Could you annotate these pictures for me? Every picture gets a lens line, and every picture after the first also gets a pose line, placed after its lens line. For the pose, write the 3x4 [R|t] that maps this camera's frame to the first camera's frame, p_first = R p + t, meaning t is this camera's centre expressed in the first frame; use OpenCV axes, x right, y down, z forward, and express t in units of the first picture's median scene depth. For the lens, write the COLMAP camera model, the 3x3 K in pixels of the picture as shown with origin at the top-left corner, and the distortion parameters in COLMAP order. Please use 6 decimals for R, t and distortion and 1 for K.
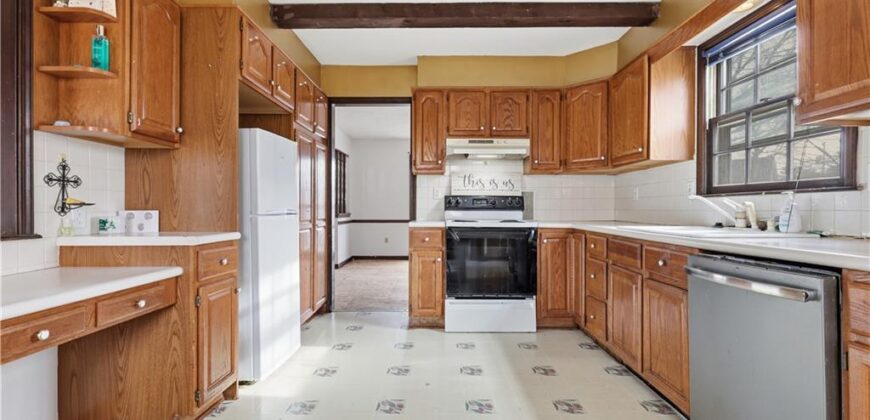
lens RADIAL K [[401.2, 0, 435.0], [0, 401.2, 210.0], [0, 0, 1]] dist [0.004090, 0.000370]
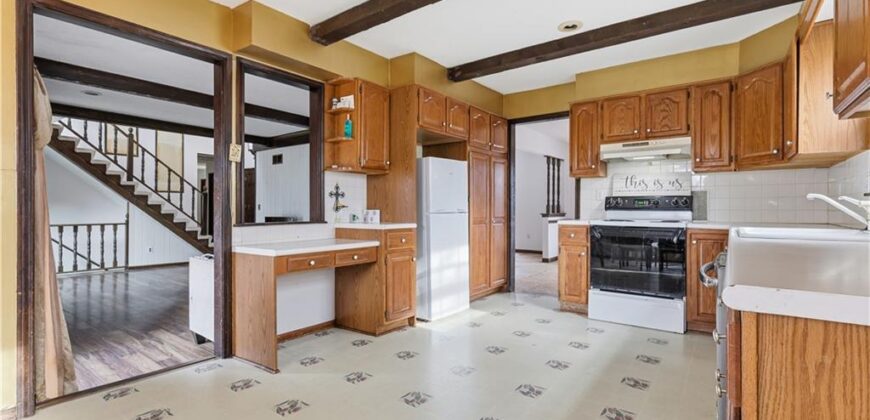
lens RADIAL K [[393.1, 0, 435.0], [0, 393.1, 210.0], [0, 0, 1]] dist [0.000565, -0.000050]
pose [[0.802111, 0.001578, -0.597173, 0.373267], [-0.001927, 0.999998, 0.000055, 0.000744], [0.597172, 0.001106, 0.802113, -0.157102]]
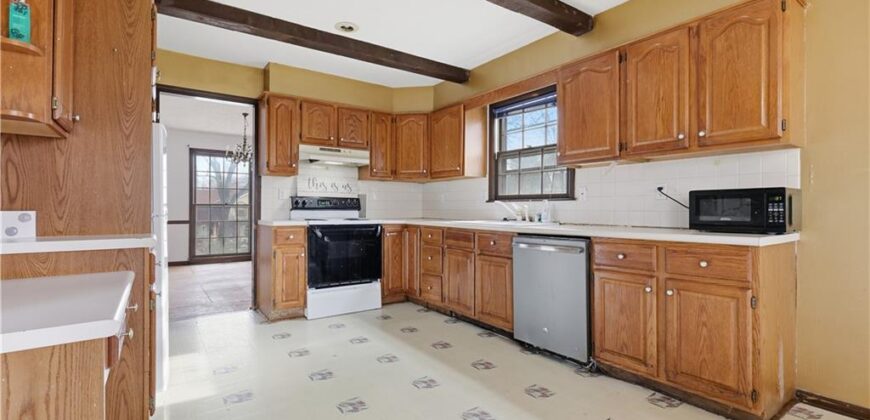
lens RADIAL K [[393.1, 0, 435.0], [0, 393.1, 210.0], [0, 0, 1]] dist [0.000565, -0.000050]
pose [[0.812965, 0.000024, 0.582312, -0.356439], [-0.001024, 0.999999, 0.001388, -0.001912], [-0.582311, -0.001724, 0.812964, -0.097873]]
